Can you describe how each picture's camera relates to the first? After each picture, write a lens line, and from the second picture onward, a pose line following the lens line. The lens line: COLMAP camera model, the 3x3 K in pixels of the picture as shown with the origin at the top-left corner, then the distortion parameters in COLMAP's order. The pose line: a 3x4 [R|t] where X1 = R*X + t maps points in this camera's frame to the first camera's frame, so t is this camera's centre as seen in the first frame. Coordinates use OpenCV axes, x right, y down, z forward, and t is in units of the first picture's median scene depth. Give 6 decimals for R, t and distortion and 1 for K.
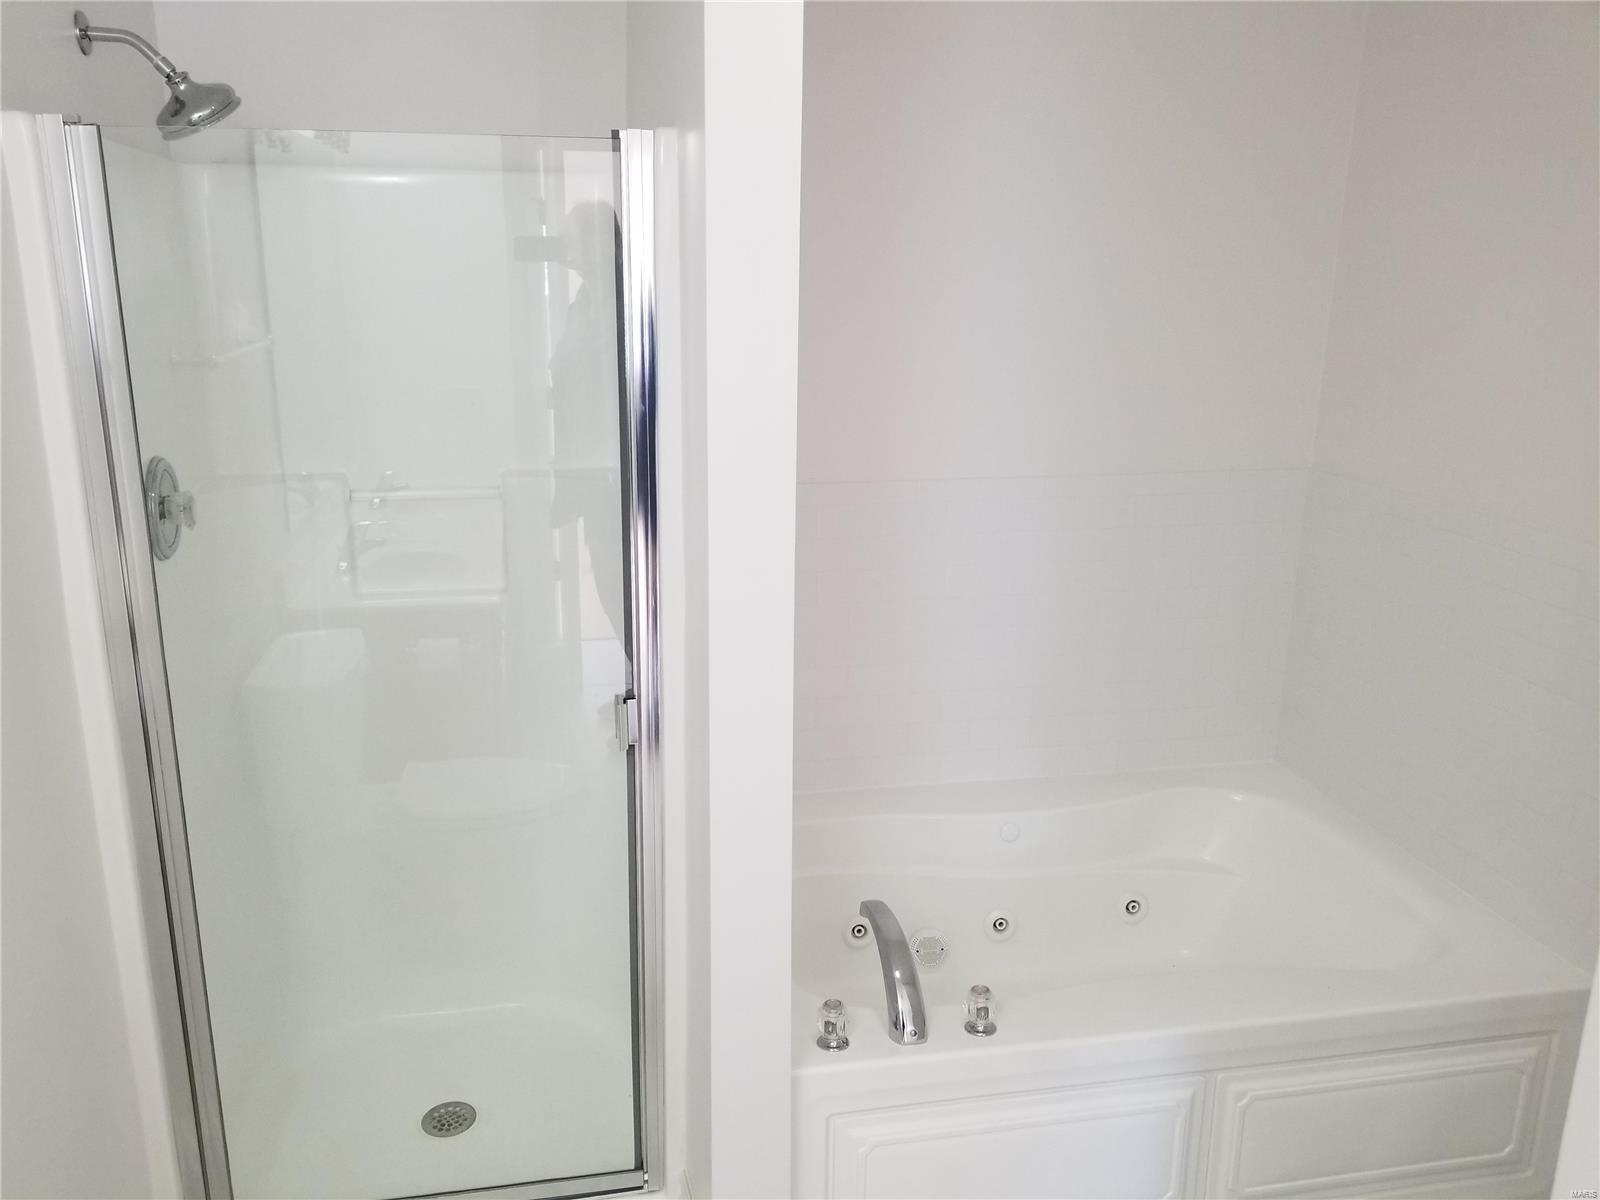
lens RADIAL K [[1251.9, 0, 793.5], [0, 1251.9, 592.9], [0, 0, 1]] dist [0.088598, -0.132601]
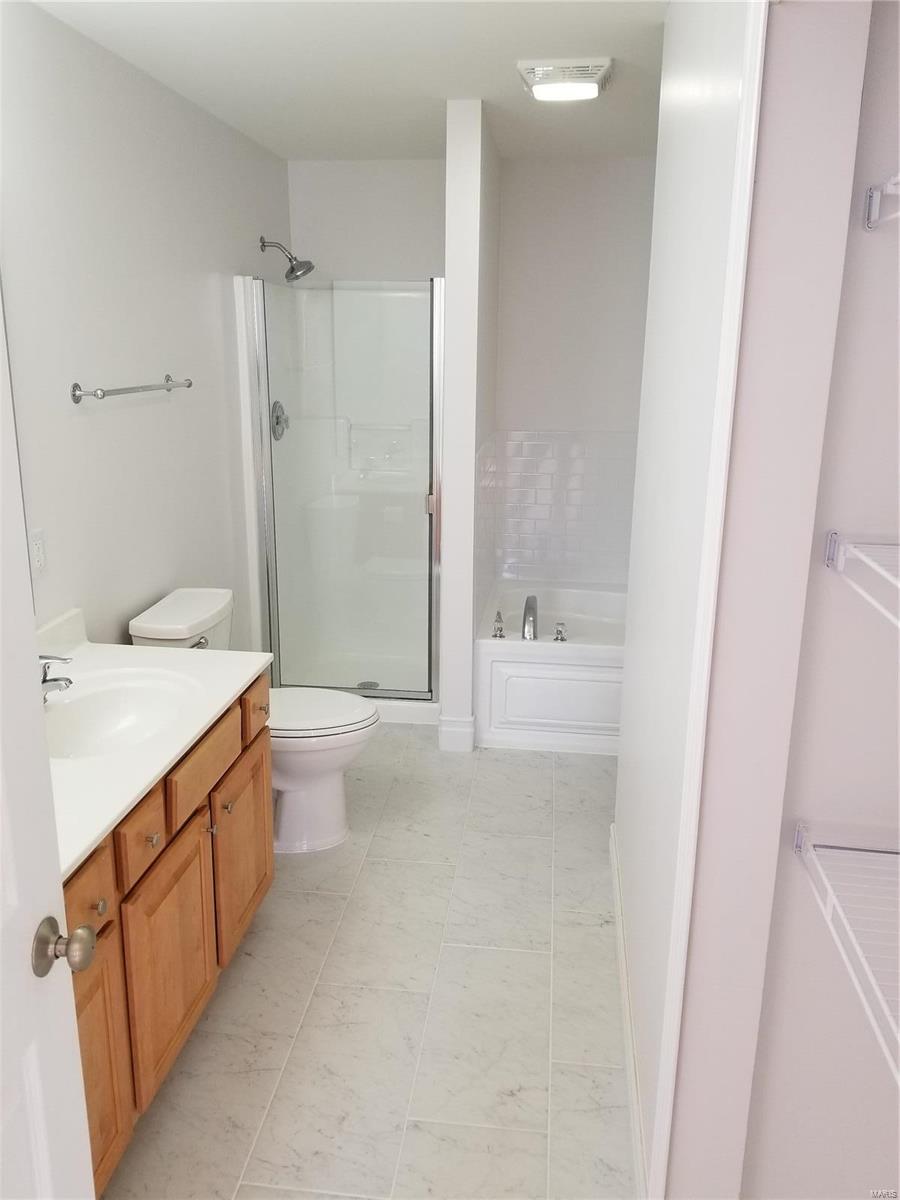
lens RADIAL K [[938.9, 0, 450.4], [0, 938.9, 587.3], [0, 0, 1]] dist [0.088598, -0.132601]
pose [[0.951327, 0.078056, -0.298134, 0.477480], [-0.081436, 0.996678, 0.001087, 0.257315], [0.297228, 0.023245, 0.954524, -0.795308]]
